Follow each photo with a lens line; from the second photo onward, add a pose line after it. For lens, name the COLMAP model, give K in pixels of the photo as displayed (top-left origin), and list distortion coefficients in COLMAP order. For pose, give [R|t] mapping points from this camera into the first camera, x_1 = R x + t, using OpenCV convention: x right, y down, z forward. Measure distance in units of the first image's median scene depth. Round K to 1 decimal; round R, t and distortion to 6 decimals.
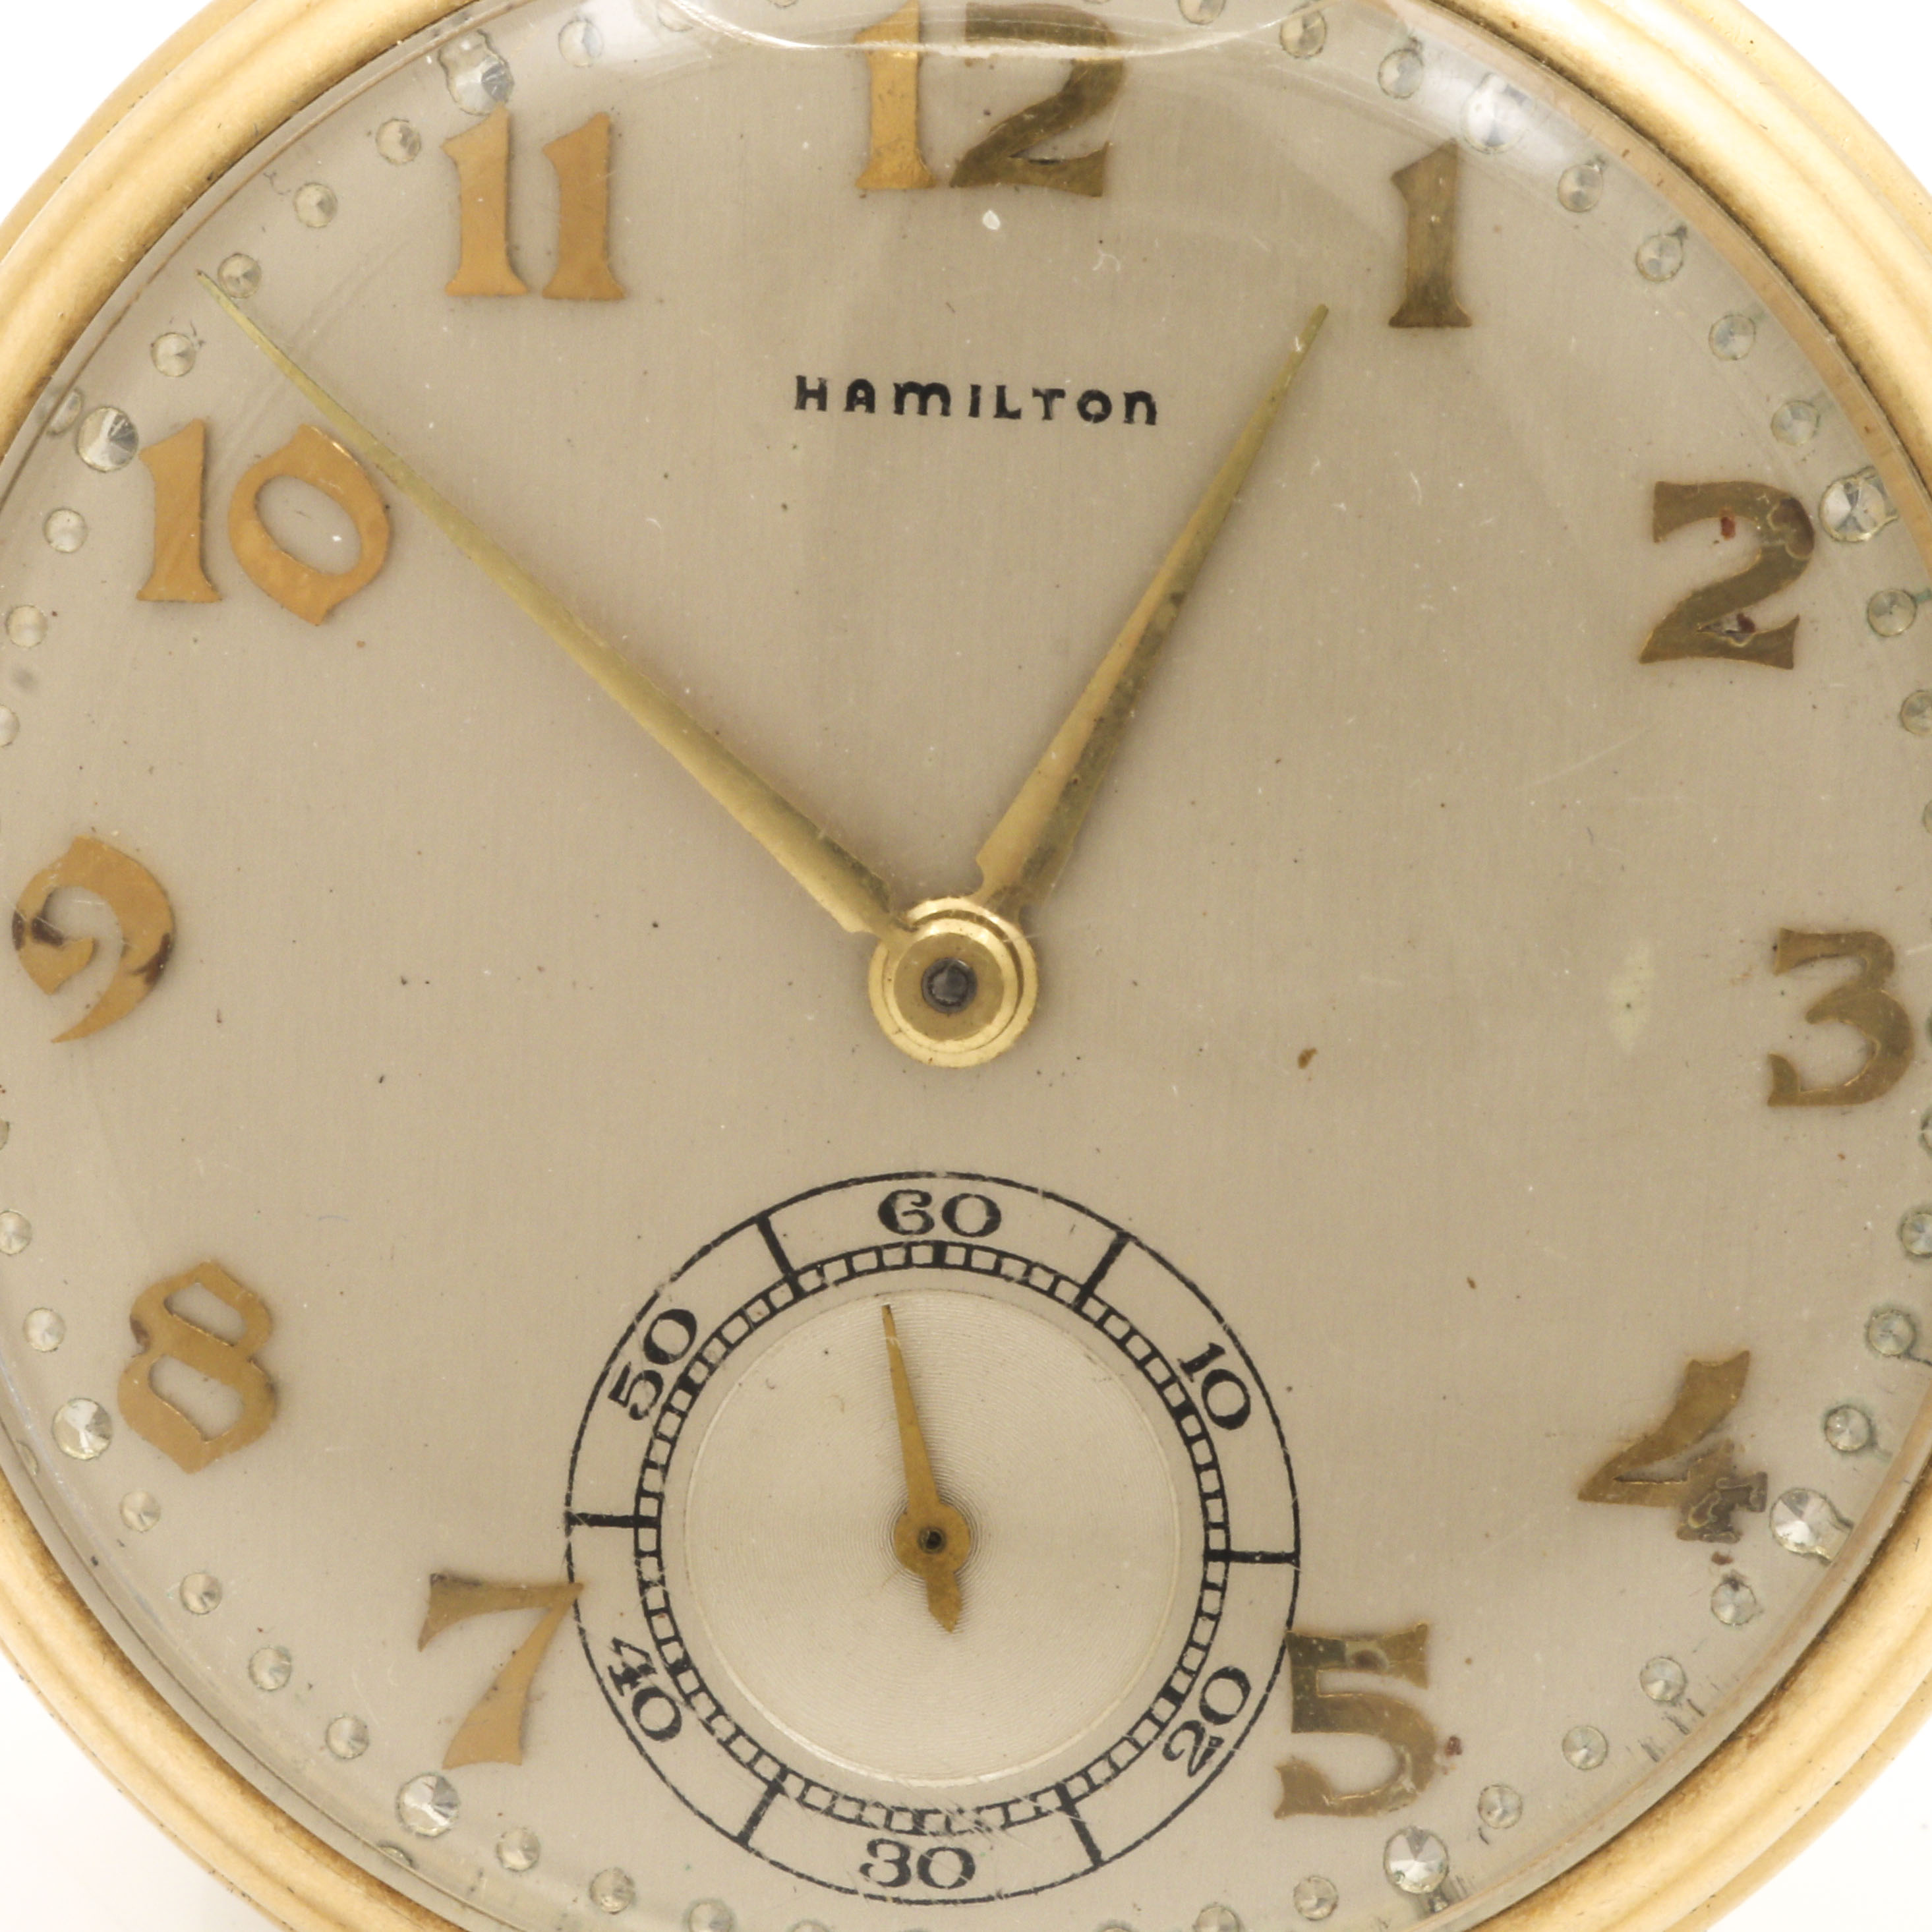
lens RADIAL K [[8806.5, 0, 961.2], [0, 8806.5, 980.5], [0, 0, 1]] dist [0.099558, 0.000000]
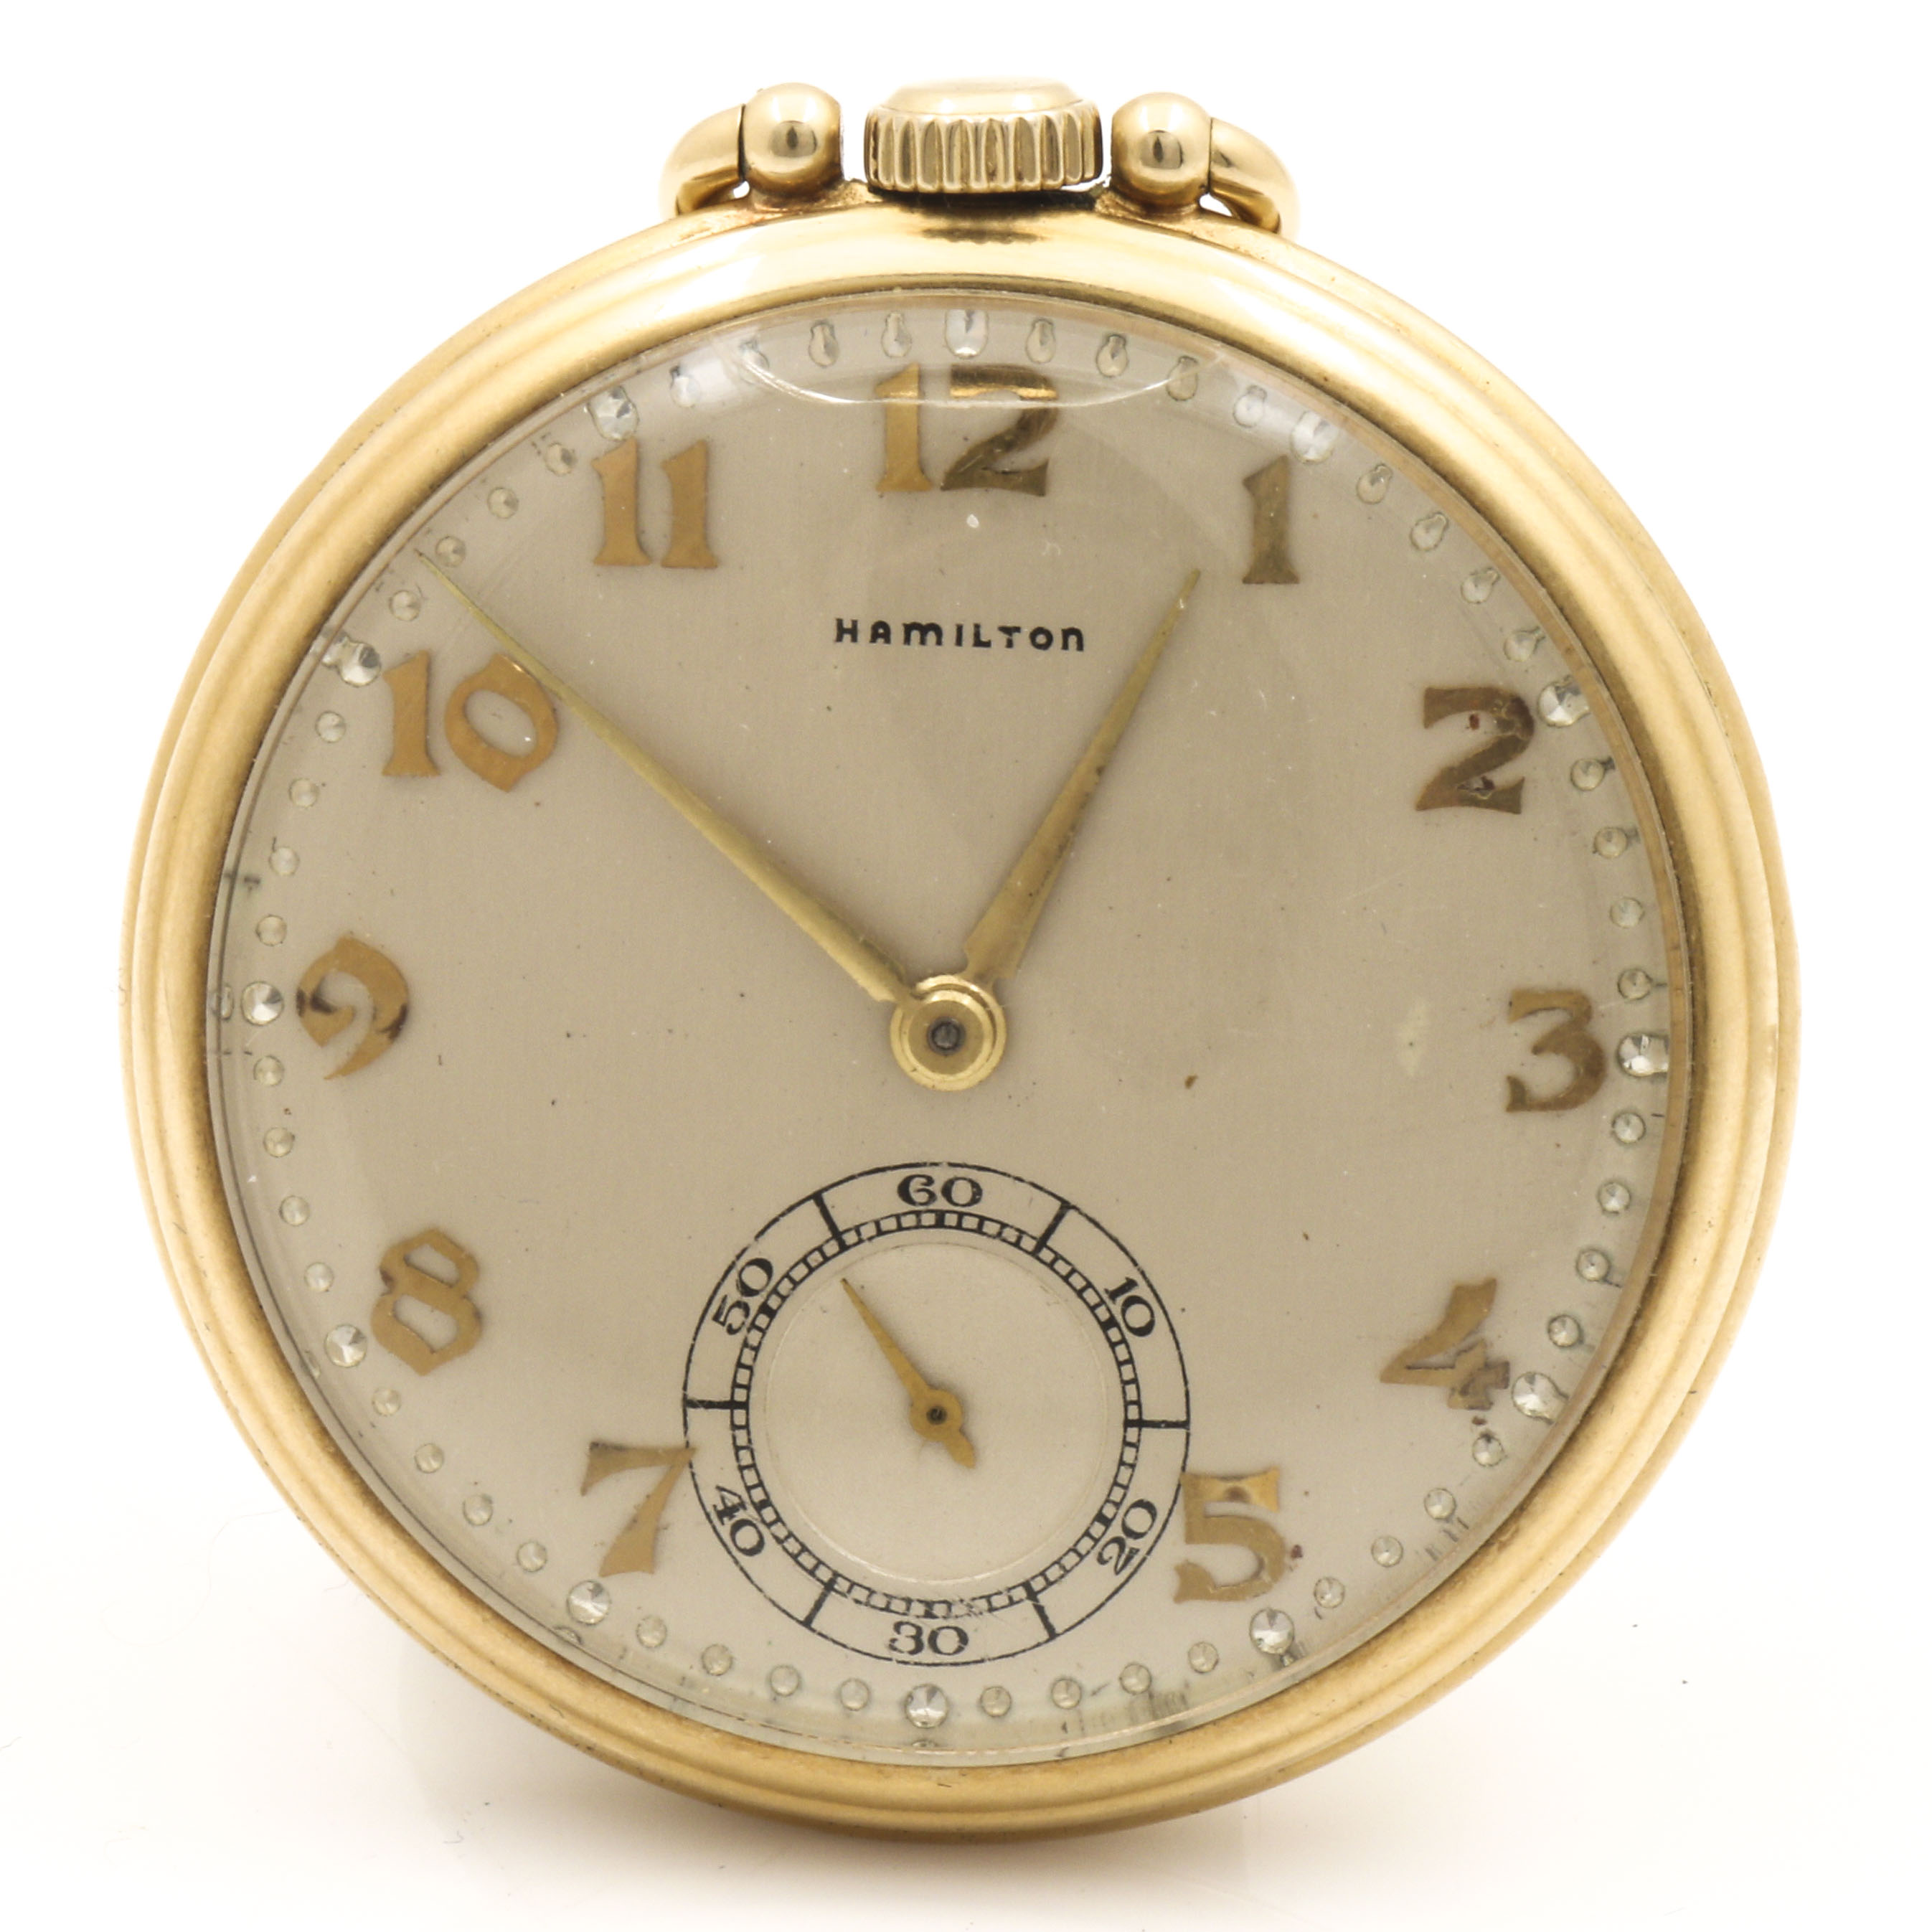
lens RADIAL K [[8806.5, 0, 968.5], [0, 8806.5, 952.7], [0, 0, 1]] dist [0.099558, 0.000000]
pose [[0.999700, -0.011959, 0.021377, -0.028387], [0.011610, 0.999798, 0.016408, -0.036726], [-0.021569, -0.016155, 0.999637, -0.453798]]
